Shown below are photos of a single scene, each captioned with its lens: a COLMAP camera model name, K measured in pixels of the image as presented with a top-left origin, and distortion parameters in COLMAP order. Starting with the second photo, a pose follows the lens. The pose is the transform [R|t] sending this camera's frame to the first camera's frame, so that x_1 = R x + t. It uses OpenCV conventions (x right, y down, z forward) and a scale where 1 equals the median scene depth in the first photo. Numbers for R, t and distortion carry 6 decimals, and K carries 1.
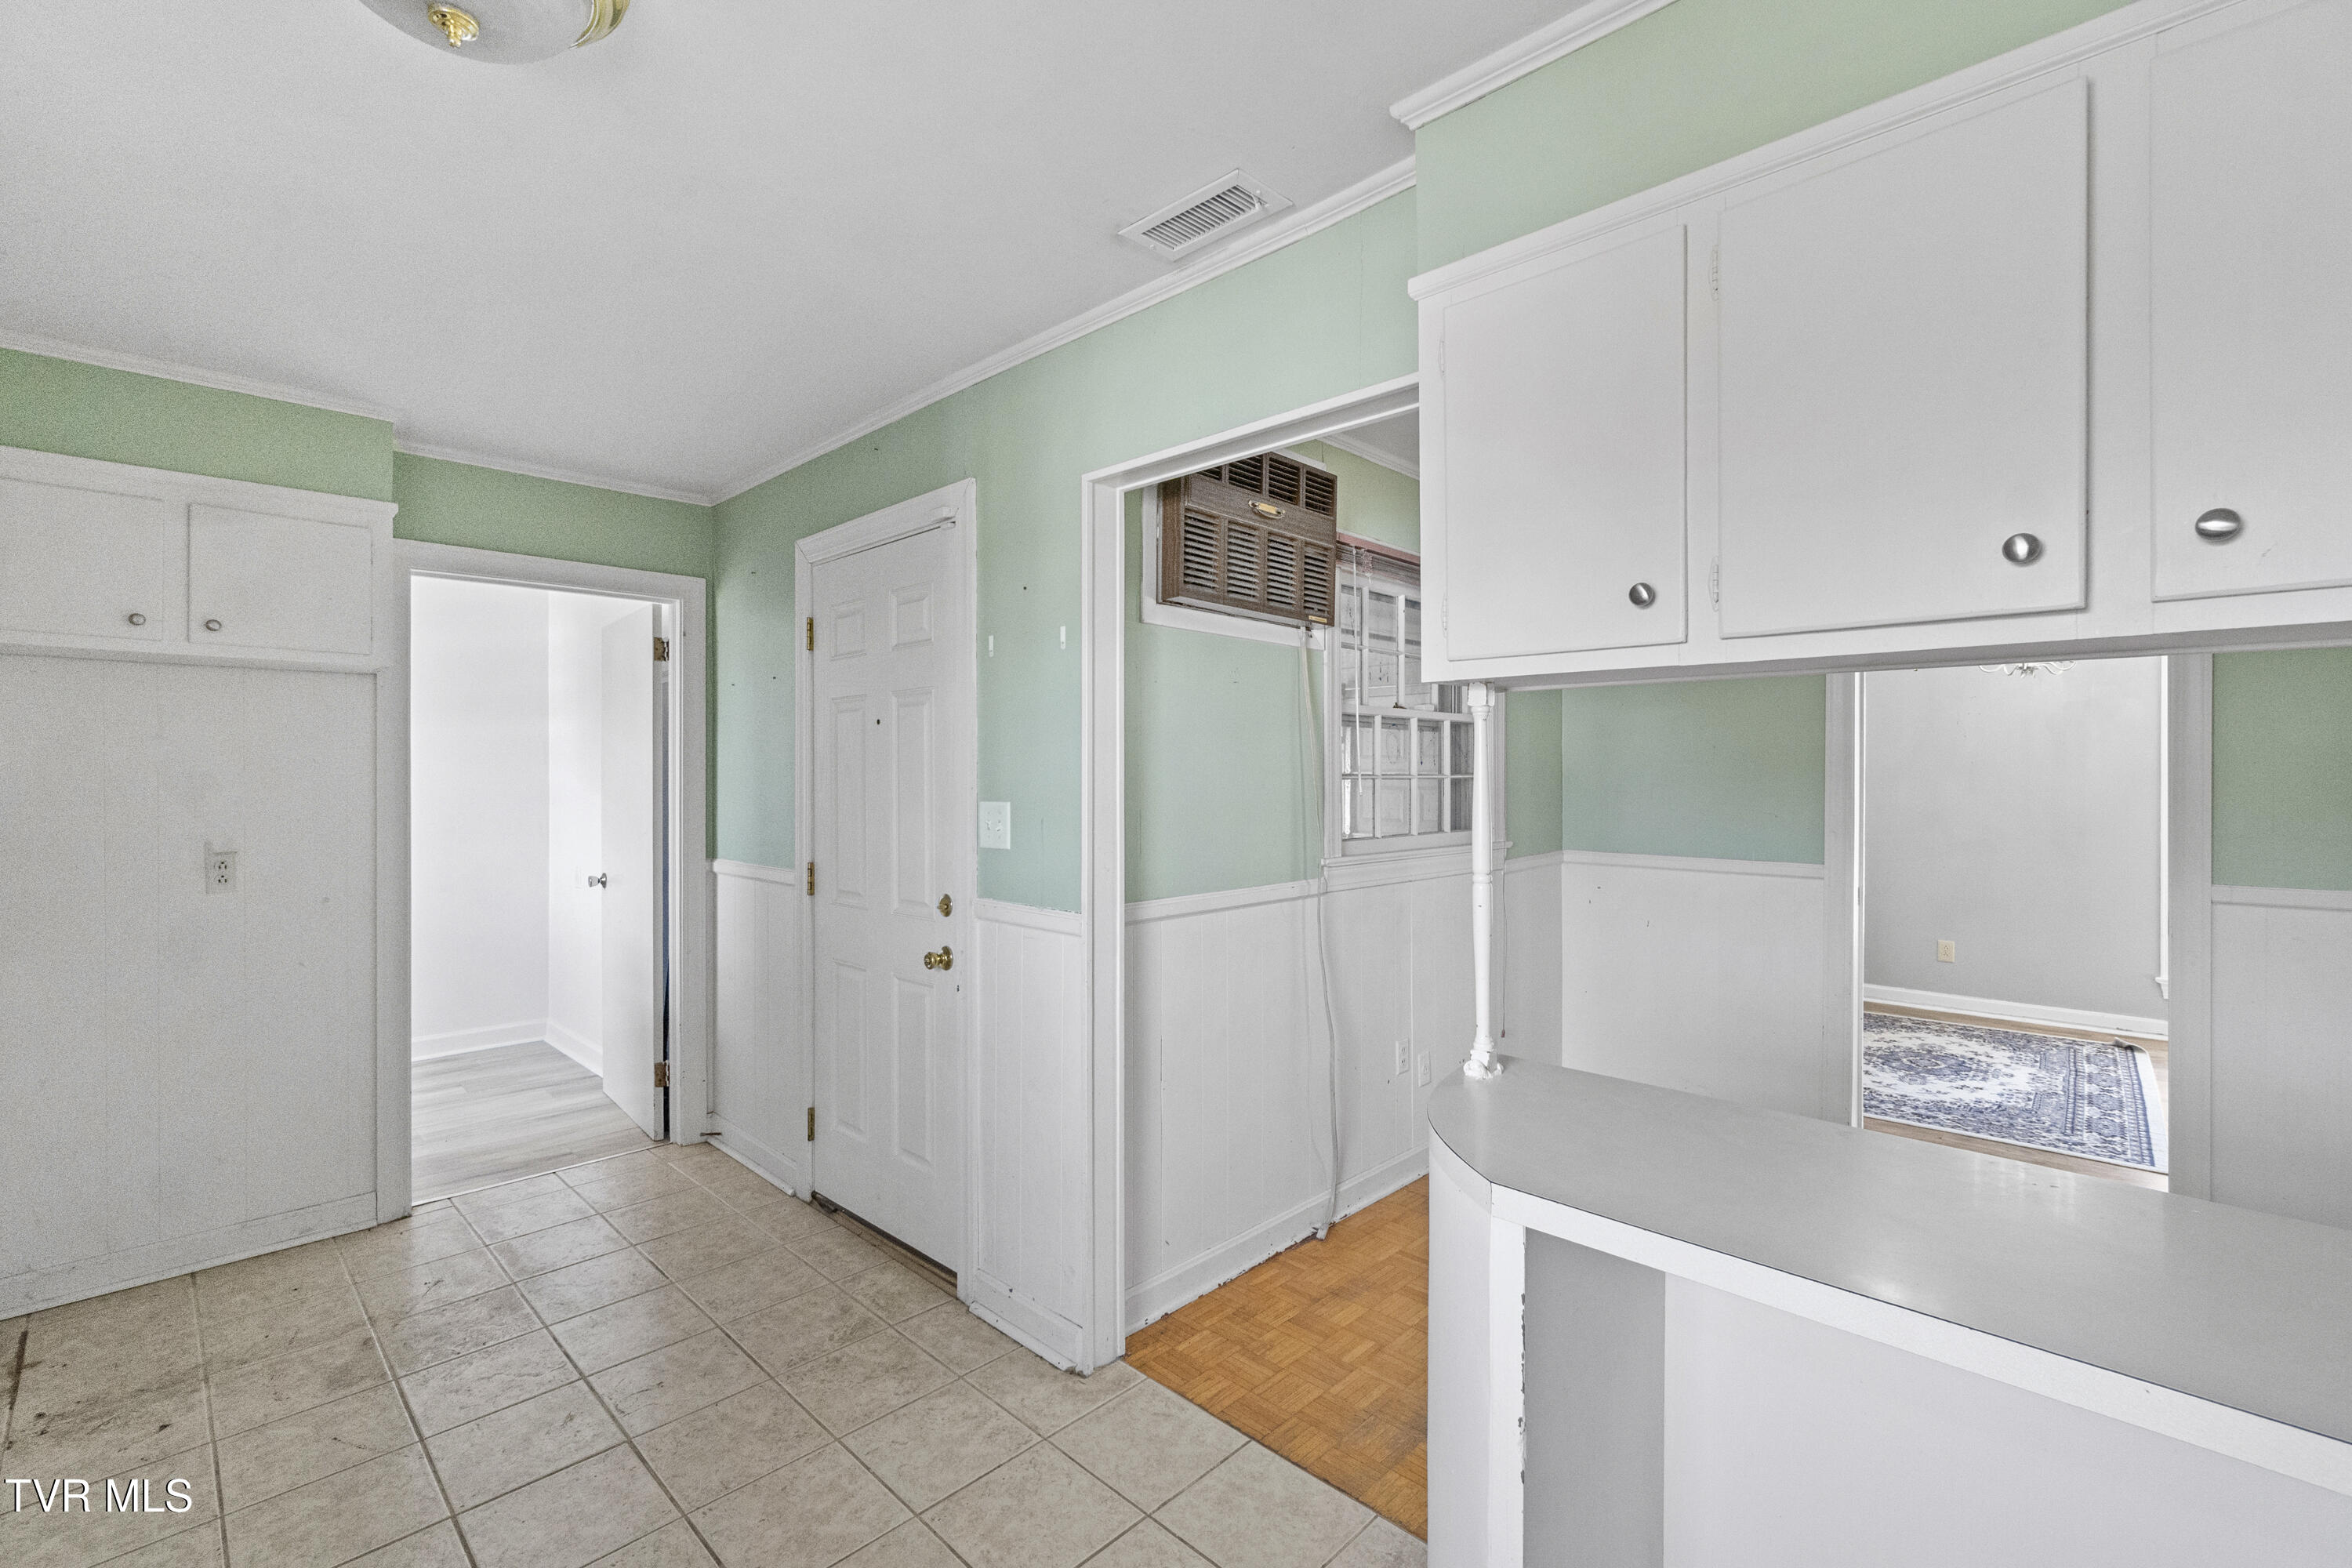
lens RADIAL K [[1022.7, 0, 1166.0], [0, 1022.7, 776.4], [0, 0, 1]] dist [-0.001296, -0.000497]
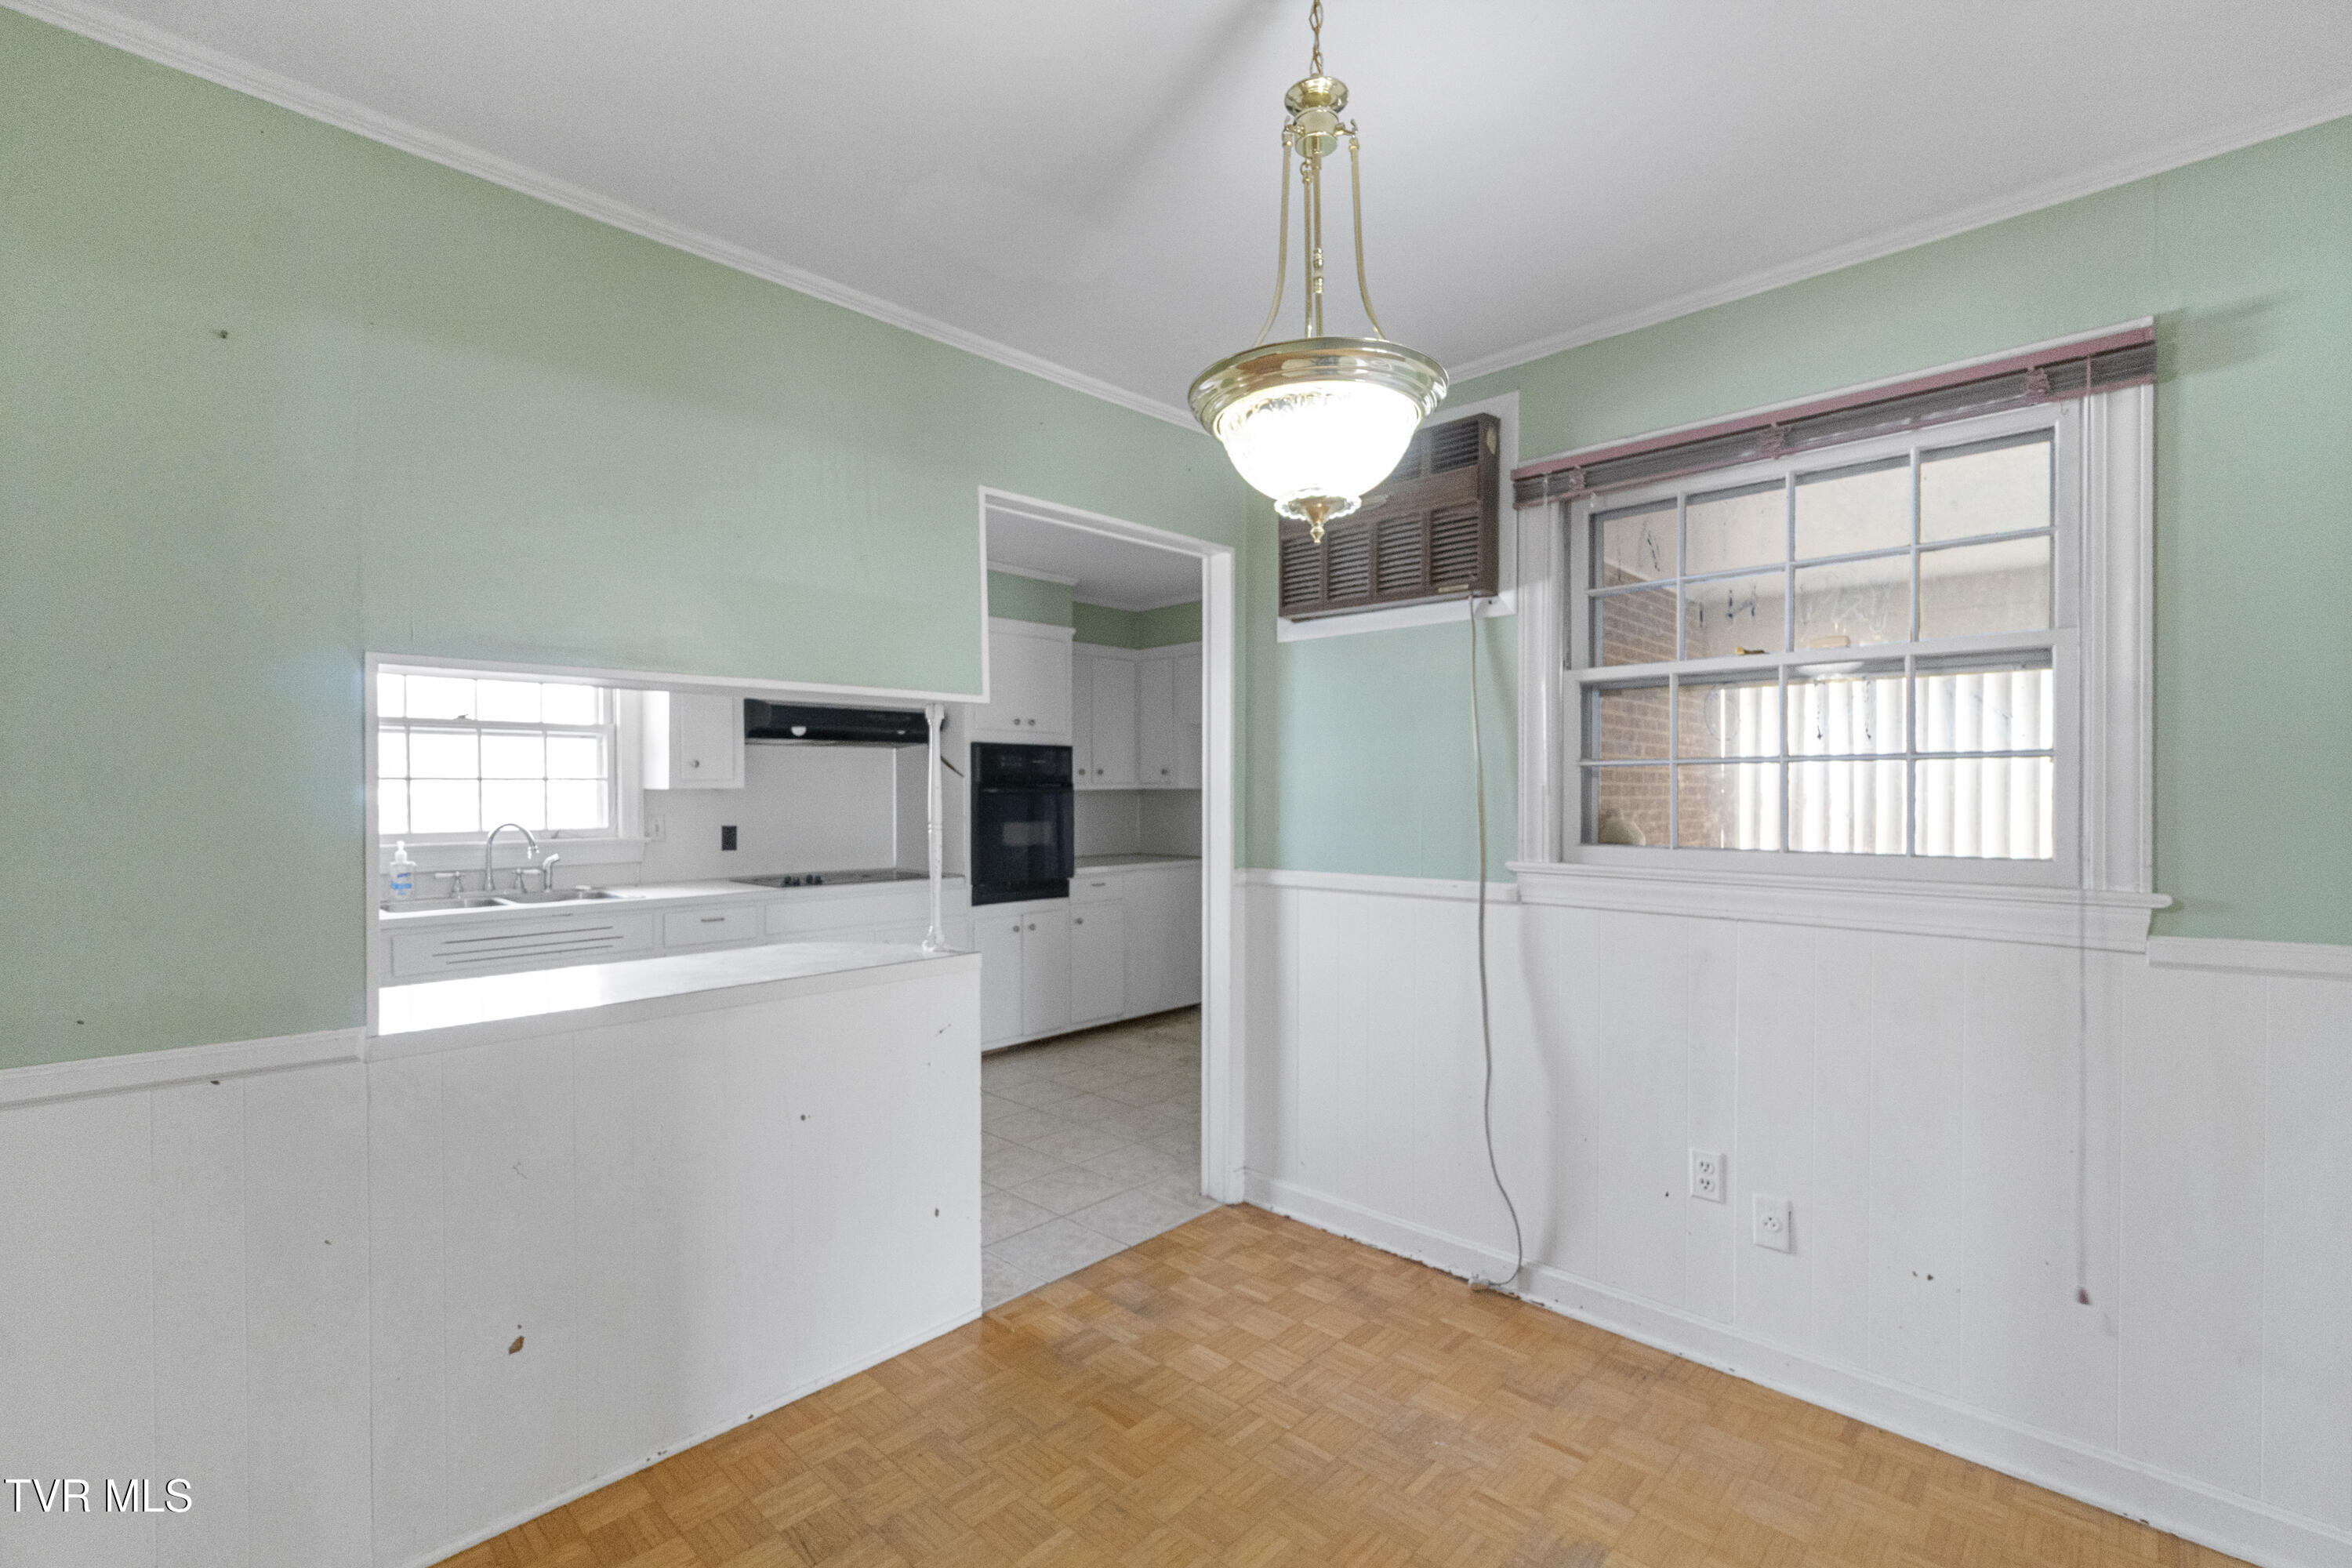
lens RADIAL K [[1022.7, 0, 1165.9], [0, 1022.7, 796.4], [0, 0, 1]] dist [-0.001296, -0.000497]
pose [[0.008875, 0.006873, -0.999937, 1.091691], [0.003407, 0.999970, 0.006903, 0.022399], [0.999955, -0.003468, 0.008851, 0.773332]]
